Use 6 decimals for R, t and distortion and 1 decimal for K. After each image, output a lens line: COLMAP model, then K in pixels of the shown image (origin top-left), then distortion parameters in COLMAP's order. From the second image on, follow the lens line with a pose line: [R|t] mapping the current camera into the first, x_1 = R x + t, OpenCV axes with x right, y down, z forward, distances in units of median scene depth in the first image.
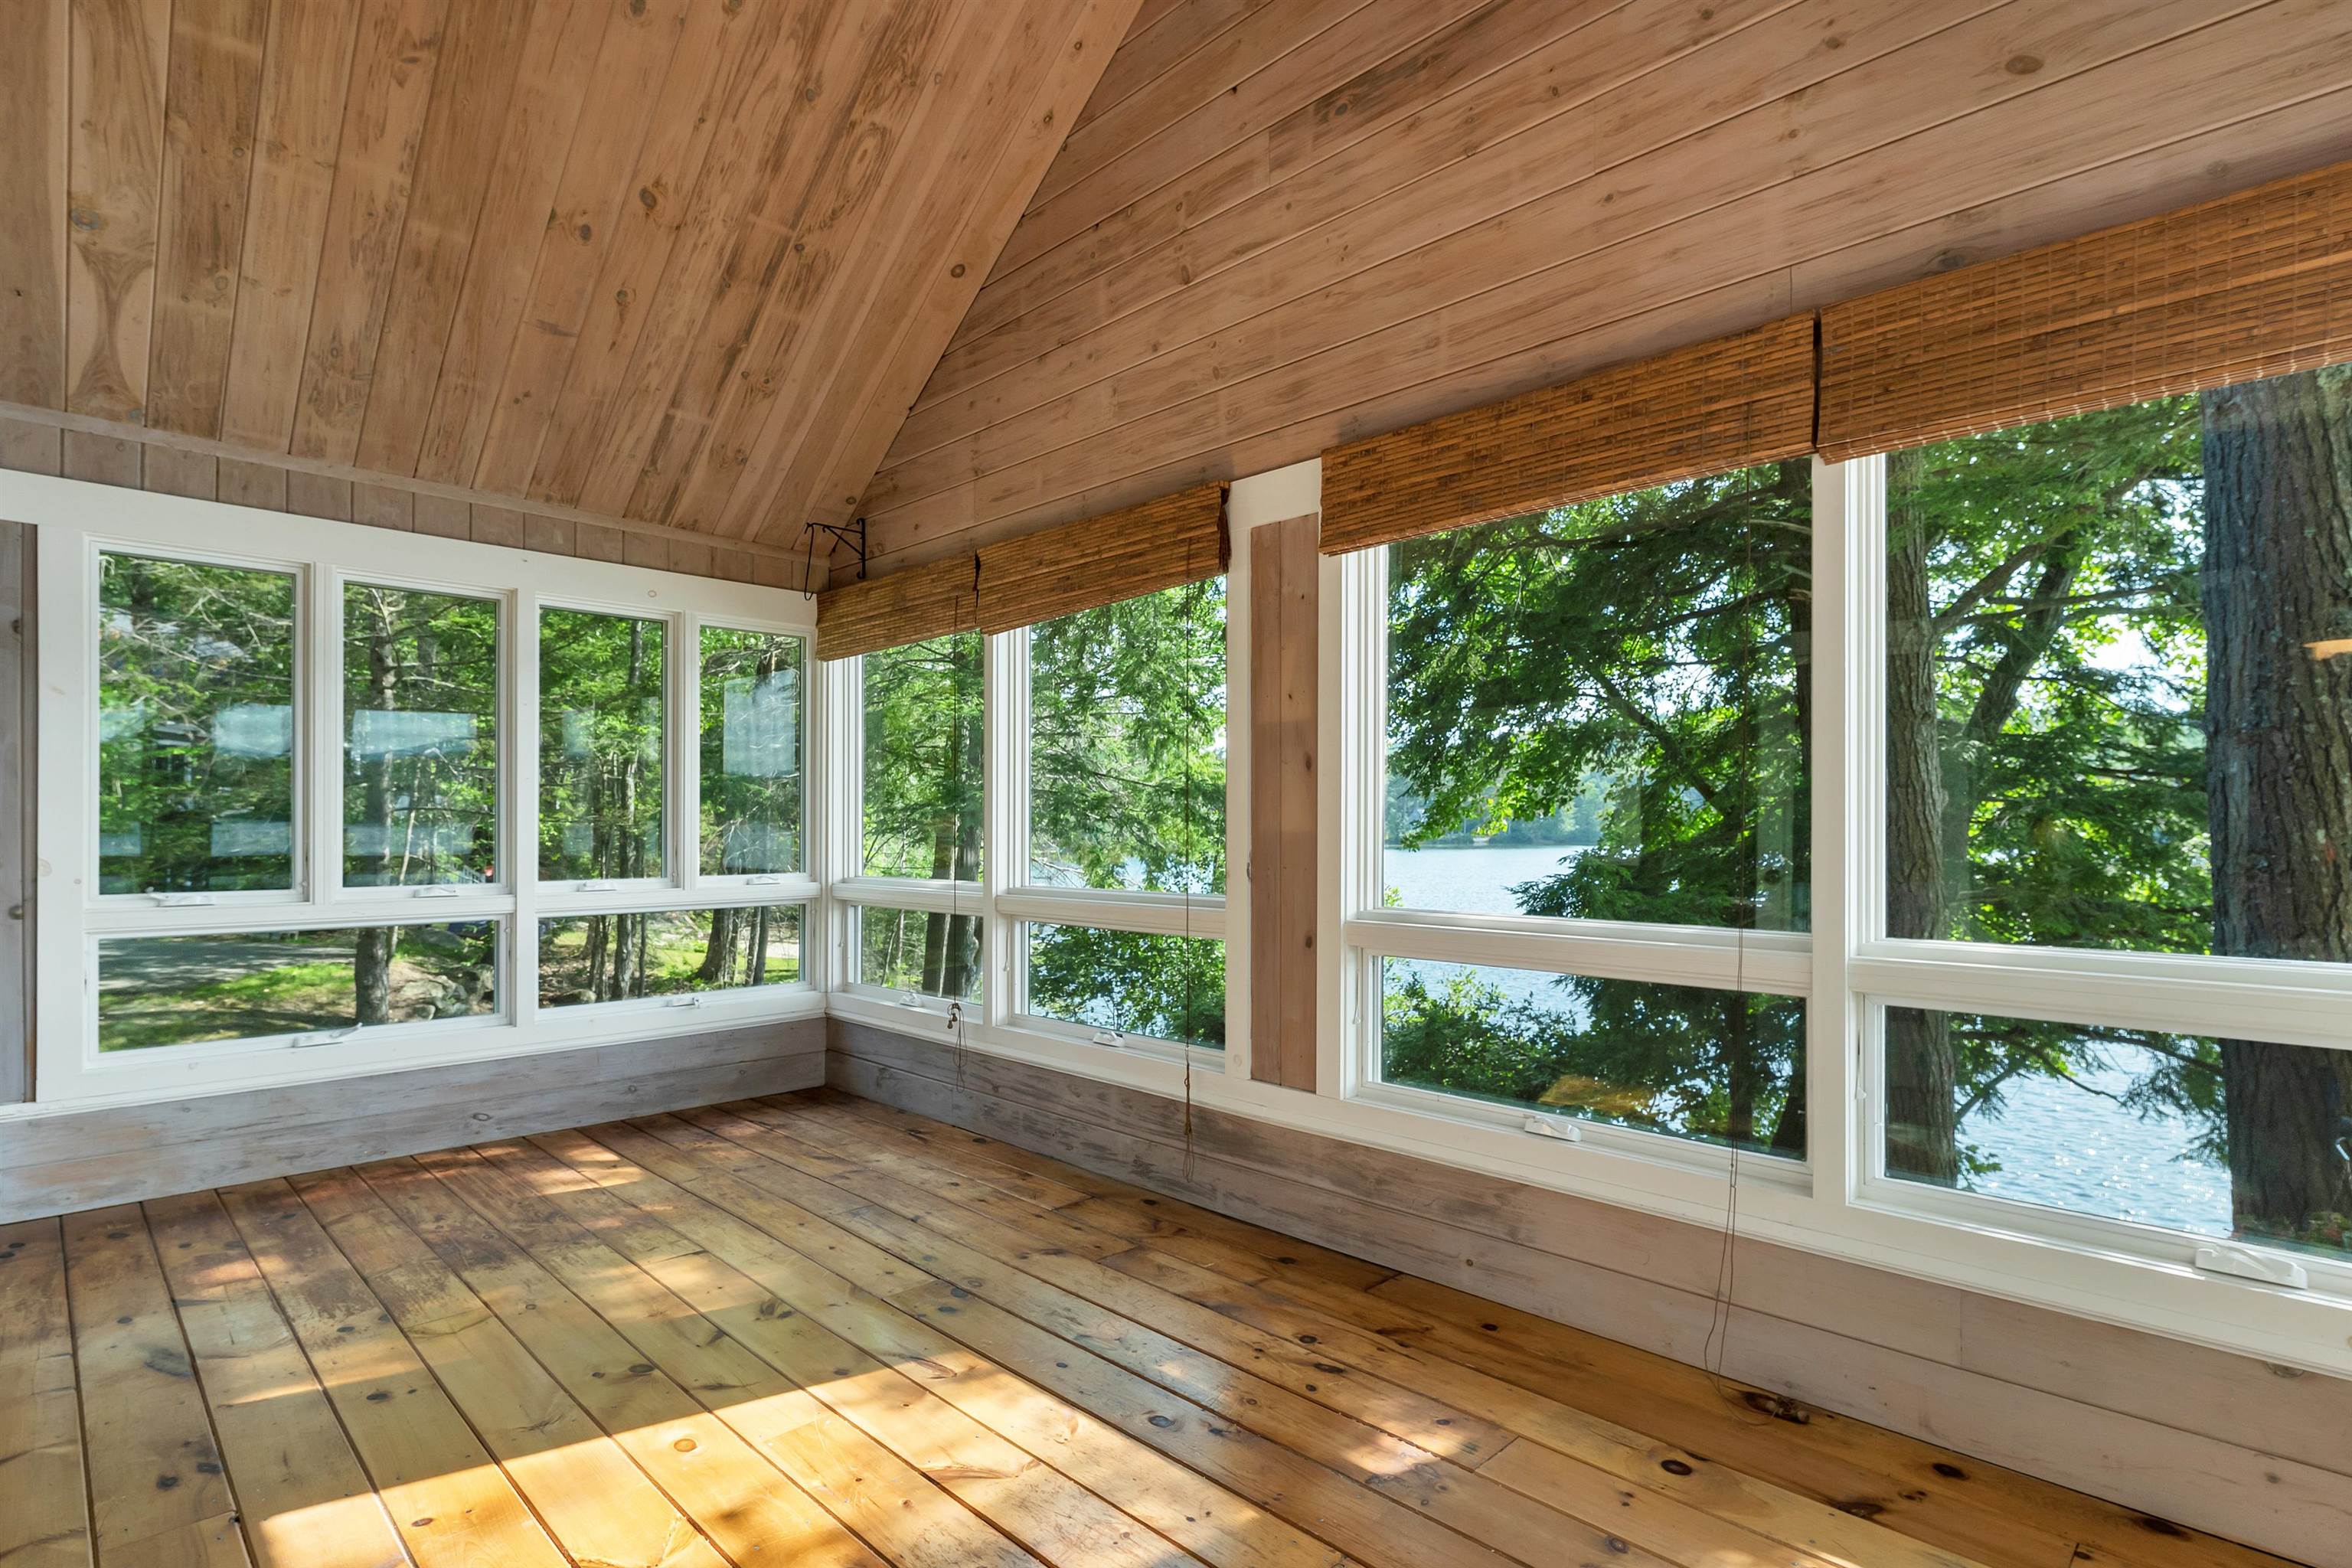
lens RADIAL K [[1144.8, 0, 1176.7], [0, 1144.8, 819.6], [0, 0, 1]] dist [0.000868, 0.000014]
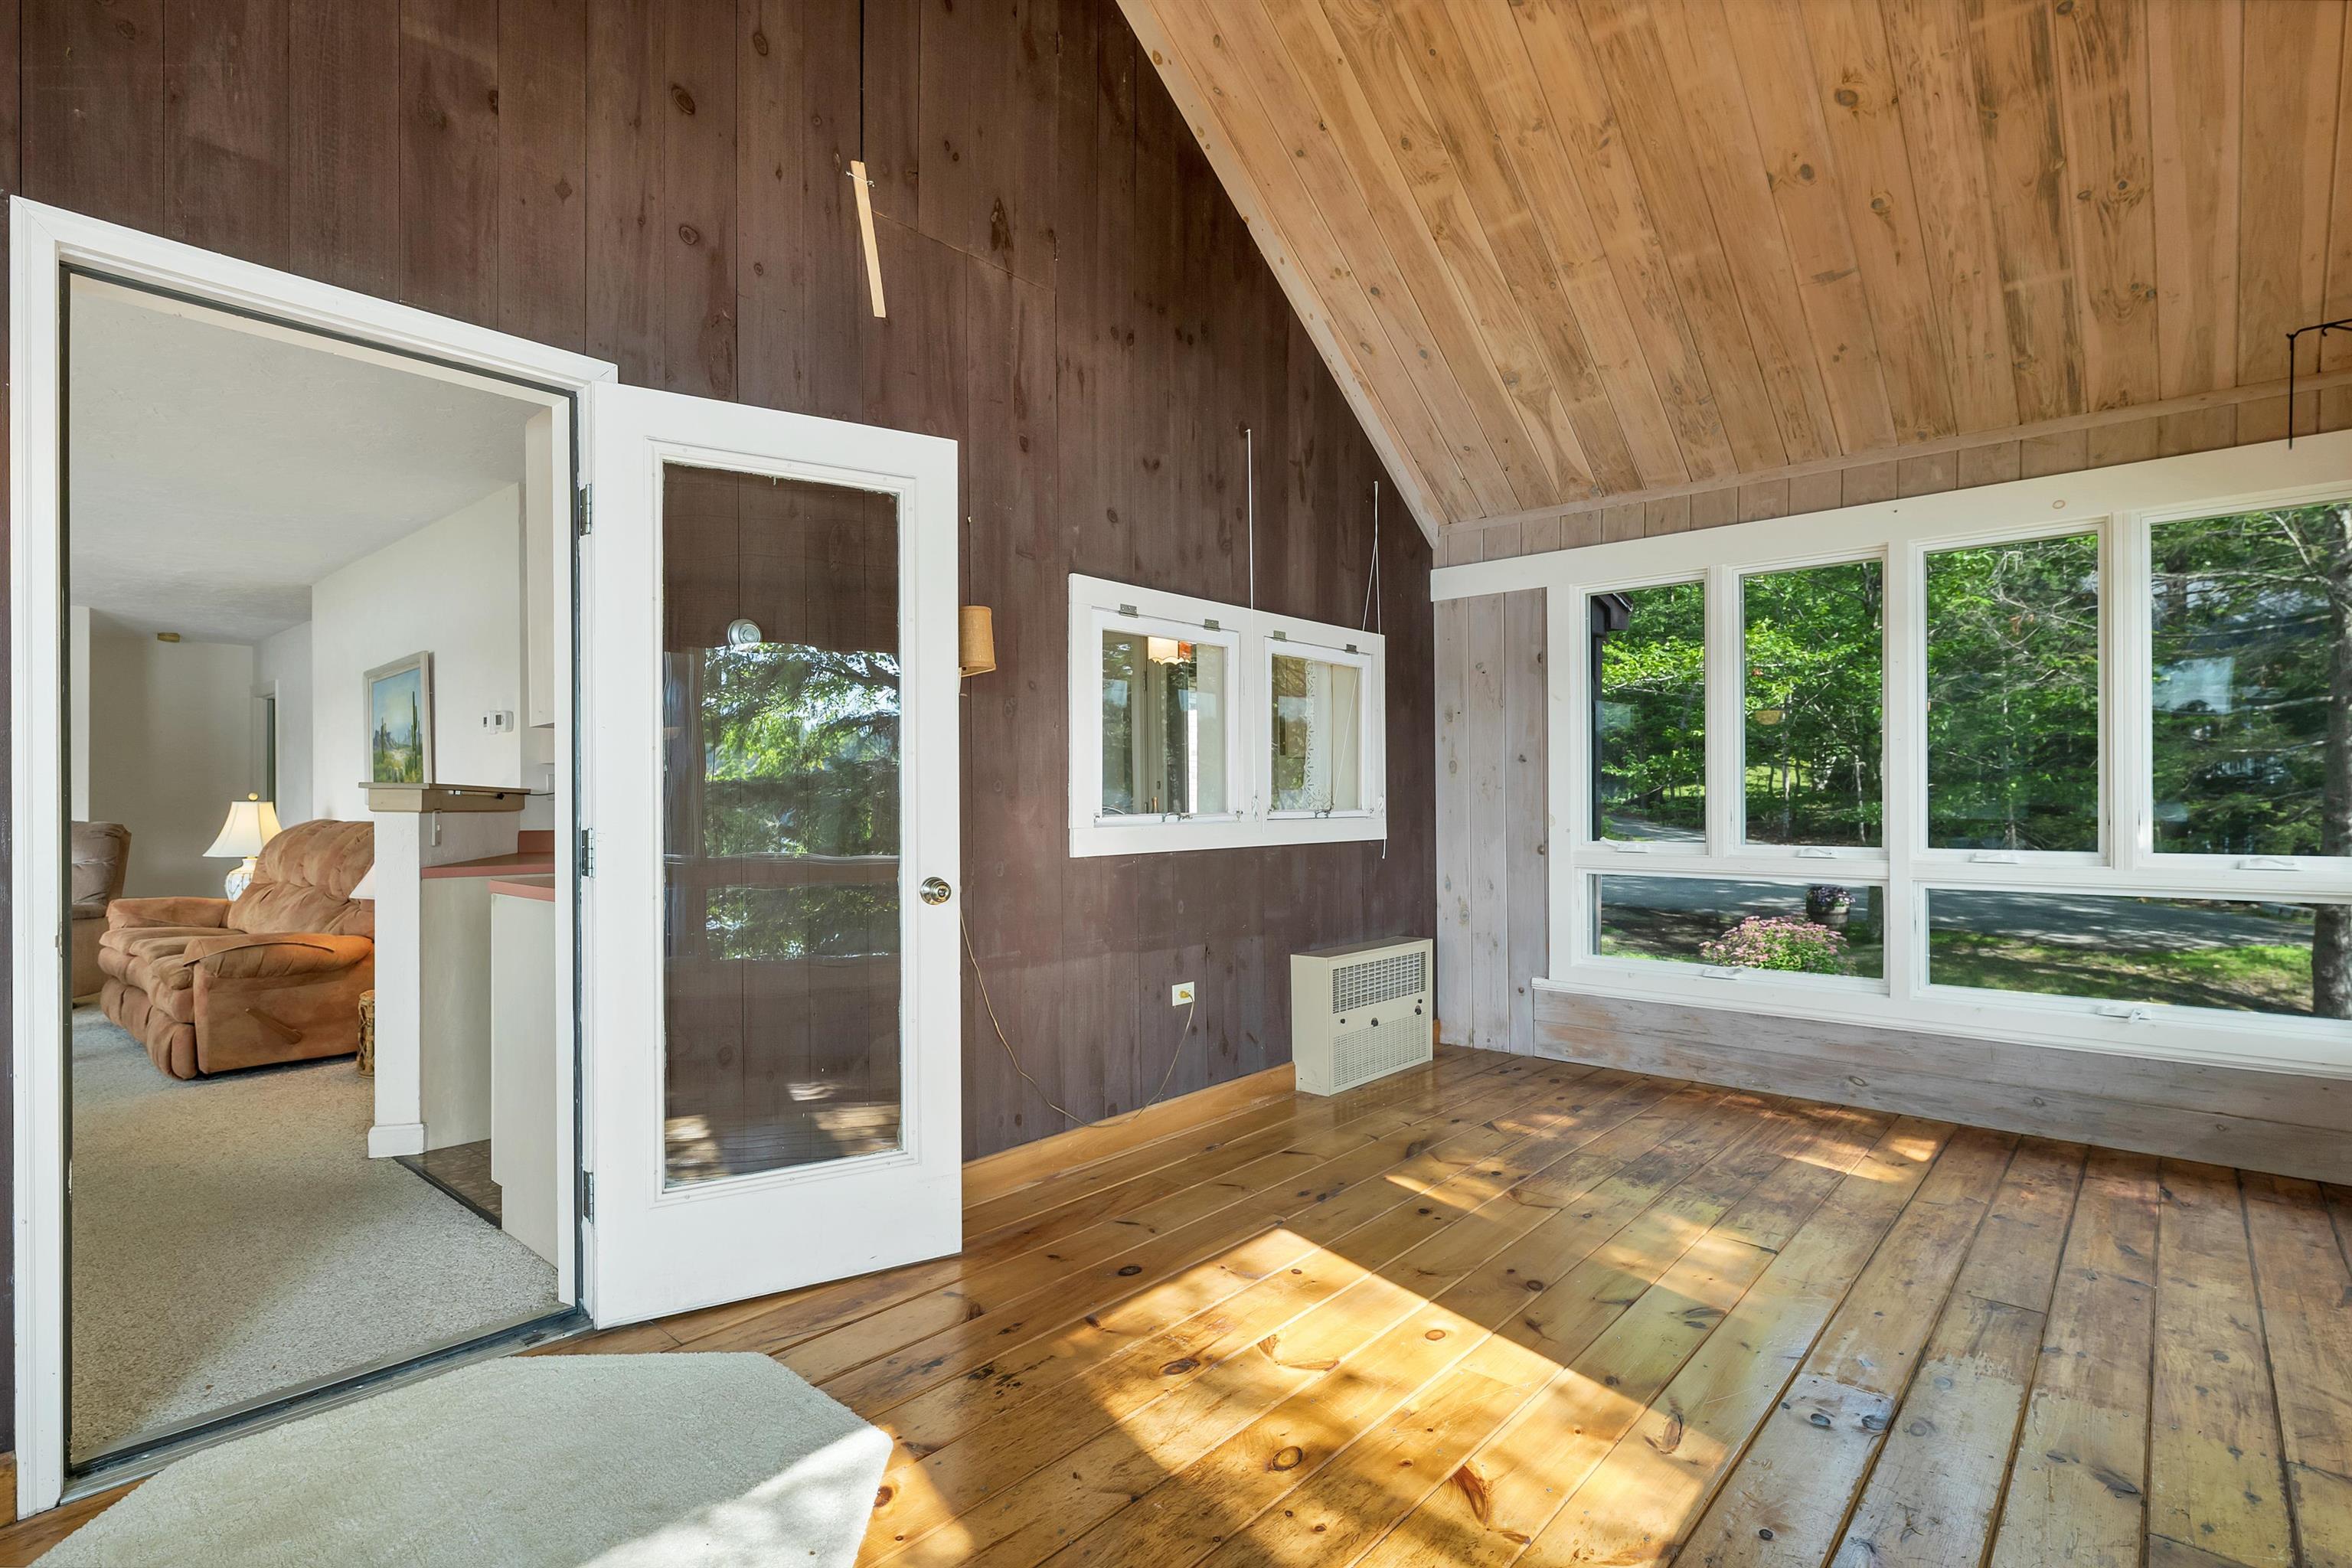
lens RADIAL K [[1144.8, 0, 1178.4], [0, 1144.8, 797.3], [0, 0, 1]] dist [0.000868, 0.000014]
pose [[0.055689, -0.000808, -0.998448, 0.418641], [0.010775, 0.999942, -0.000208, 0.007132], [0.998390, -0.010747, 0.055694, 0.417614]]
